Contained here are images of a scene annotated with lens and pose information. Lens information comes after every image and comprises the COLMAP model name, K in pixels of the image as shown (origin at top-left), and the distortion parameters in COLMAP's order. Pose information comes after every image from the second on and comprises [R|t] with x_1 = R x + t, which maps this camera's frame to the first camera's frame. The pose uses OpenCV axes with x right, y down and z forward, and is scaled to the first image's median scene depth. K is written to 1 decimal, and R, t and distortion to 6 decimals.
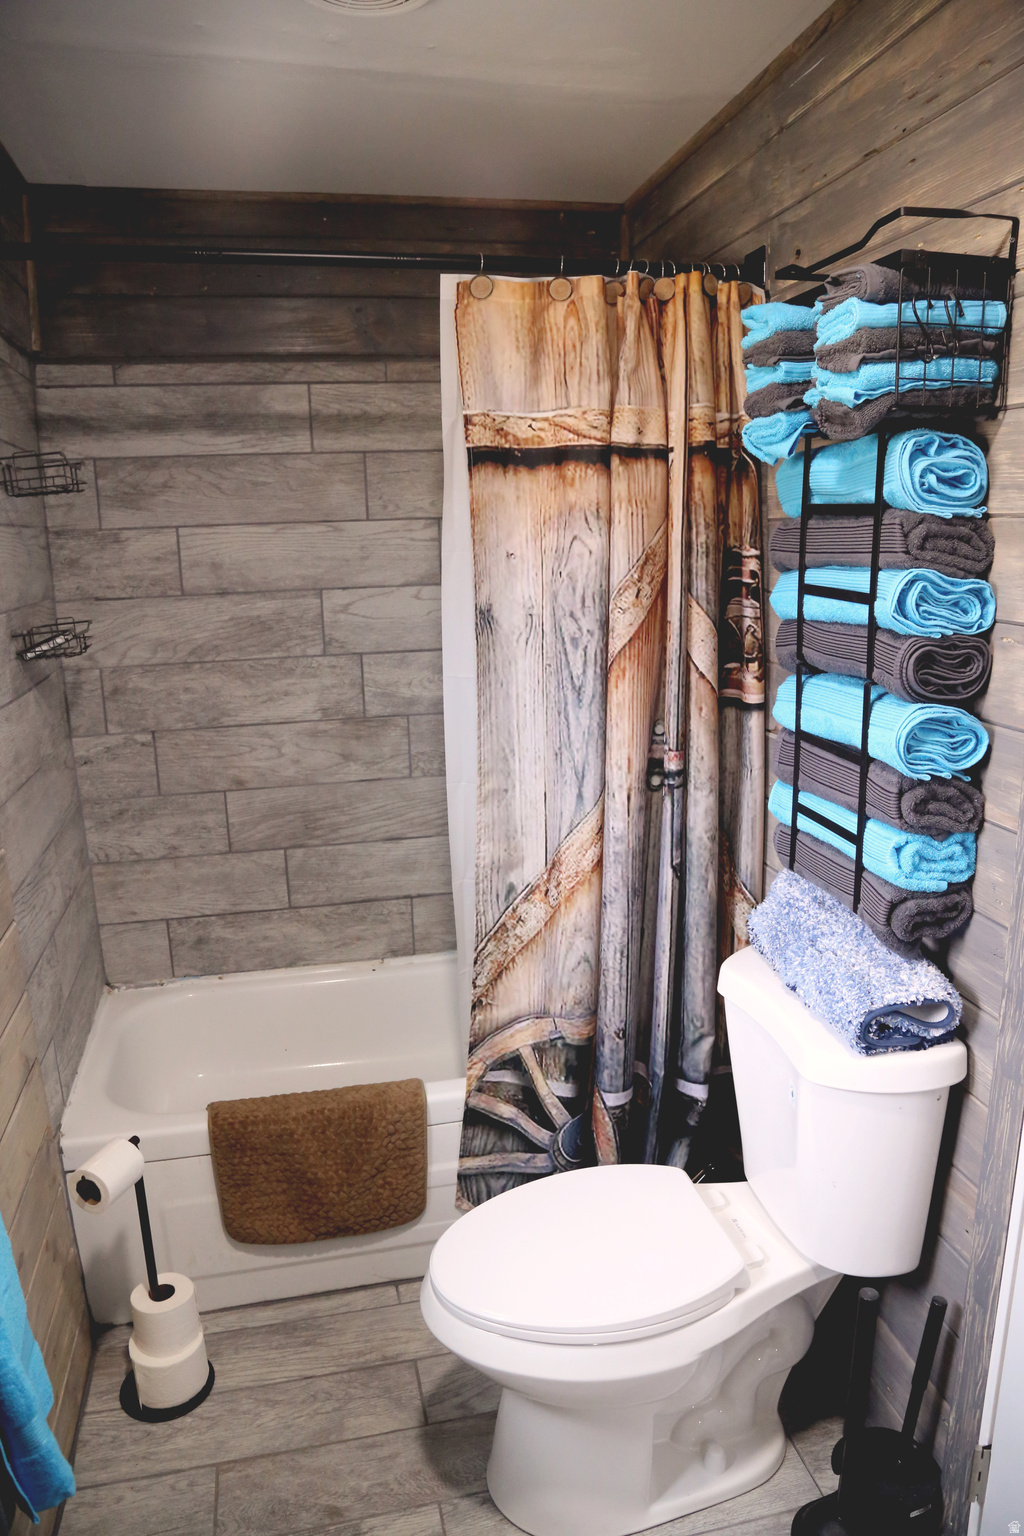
lens RADIAL K [[1073.9, 0, 512.0], [0, 1073.9, 768.0], [0, 0, 1]] dist [-0.125131, 0.068169]
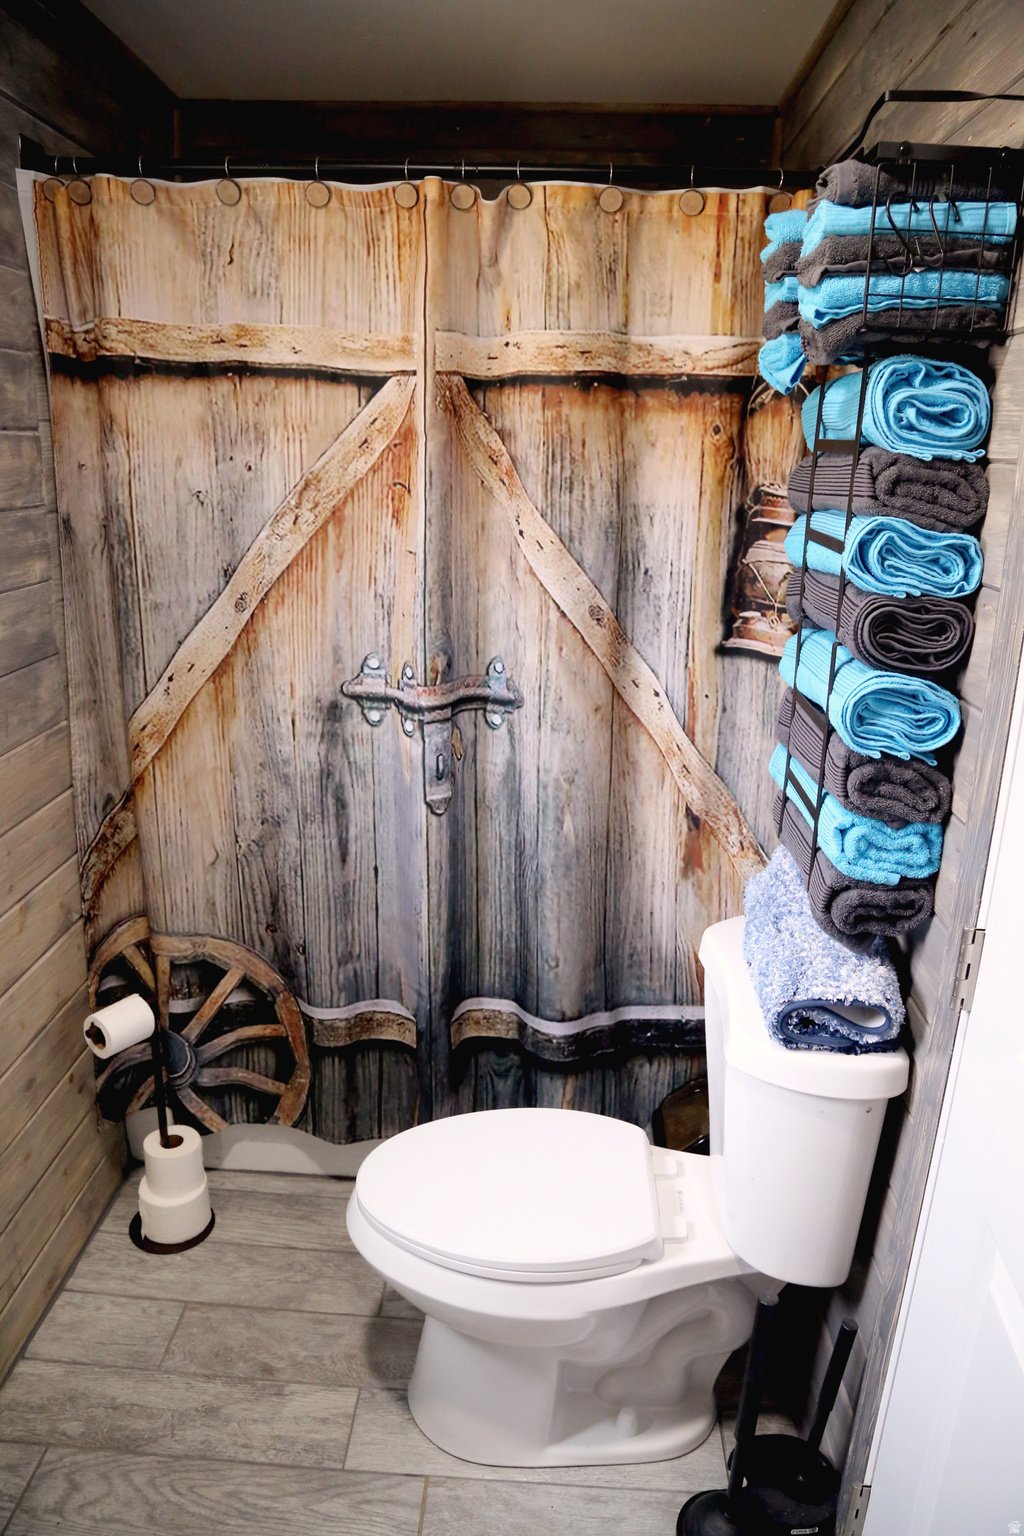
lens RADIAL K [[1073.9, 0, 512.0], [0, 1073.9, 768.0], [0, 0, 1]] dist [-0.125131, 0.068169]
pose [[0.959018, 0.126013, -0.253782, 0.320890], [-0.108673, 0.990749, 0.081282, -0.018789], [0.261676, -0.050371, 0.963840, 0.061469]]
